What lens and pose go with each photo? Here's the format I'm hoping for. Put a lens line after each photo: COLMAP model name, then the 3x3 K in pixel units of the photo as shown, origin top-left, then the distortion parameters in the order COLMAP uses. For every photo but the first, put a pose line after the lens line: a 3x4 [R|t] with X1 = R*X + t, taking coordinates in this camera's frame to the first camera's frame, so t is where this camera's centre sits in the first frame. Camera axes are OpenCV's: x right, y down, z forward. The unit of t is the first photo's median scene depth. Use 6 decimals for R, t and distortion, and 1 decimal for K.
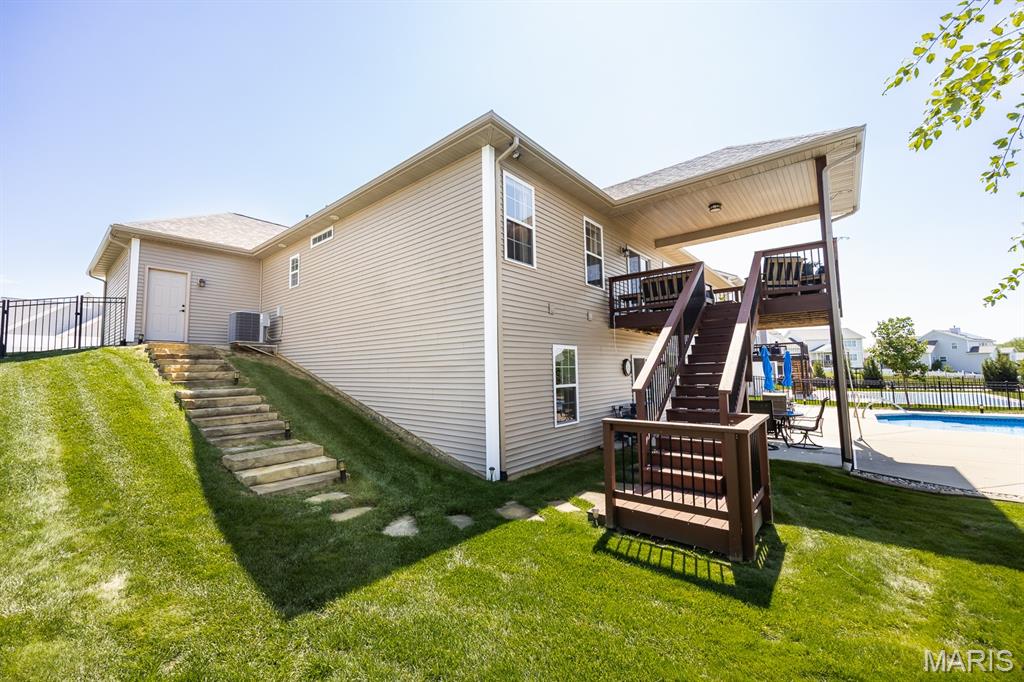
lens RADIAL K [[406.9, 0, 511.5], [0, 406.9, 340.9], [0, 0, 1]] dist [0.004691, 0.000184]
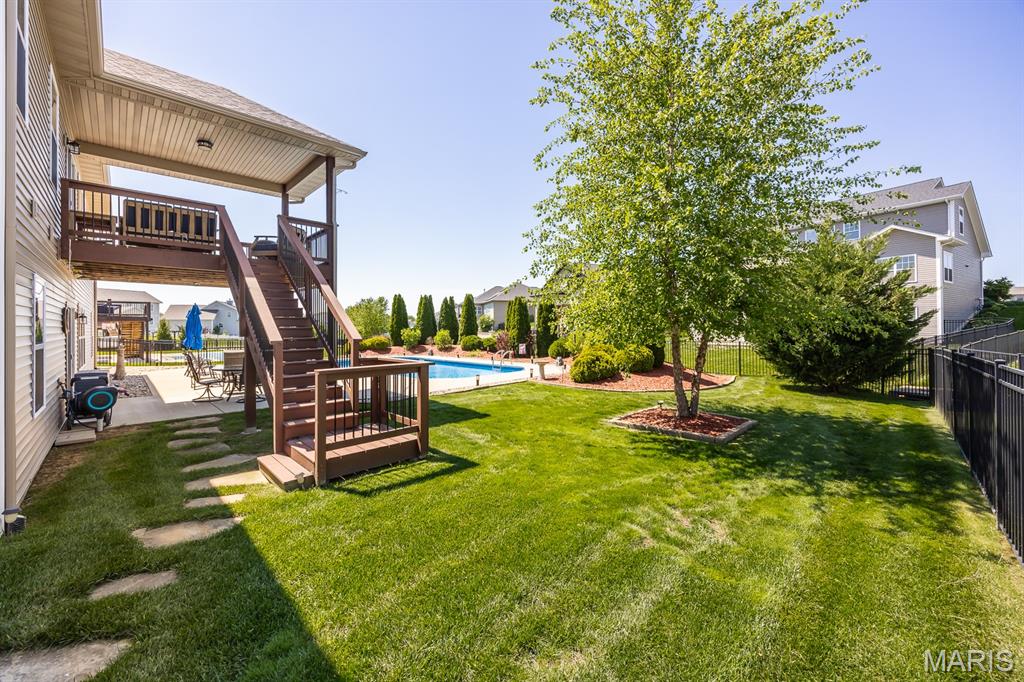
lens RADIAL K [[406.9, 0, 496.0], [0, 406.9, 326.3], [0, 0, 1]] dist [0.004691, 0.000184]
pose [[0.117207, 0.020334, 0.992899, -0.618469], [-0.069528, 0.997505, -0.012221, 0.071415], [-0.990671, -0.067602, 0.118328, 0.480159]]
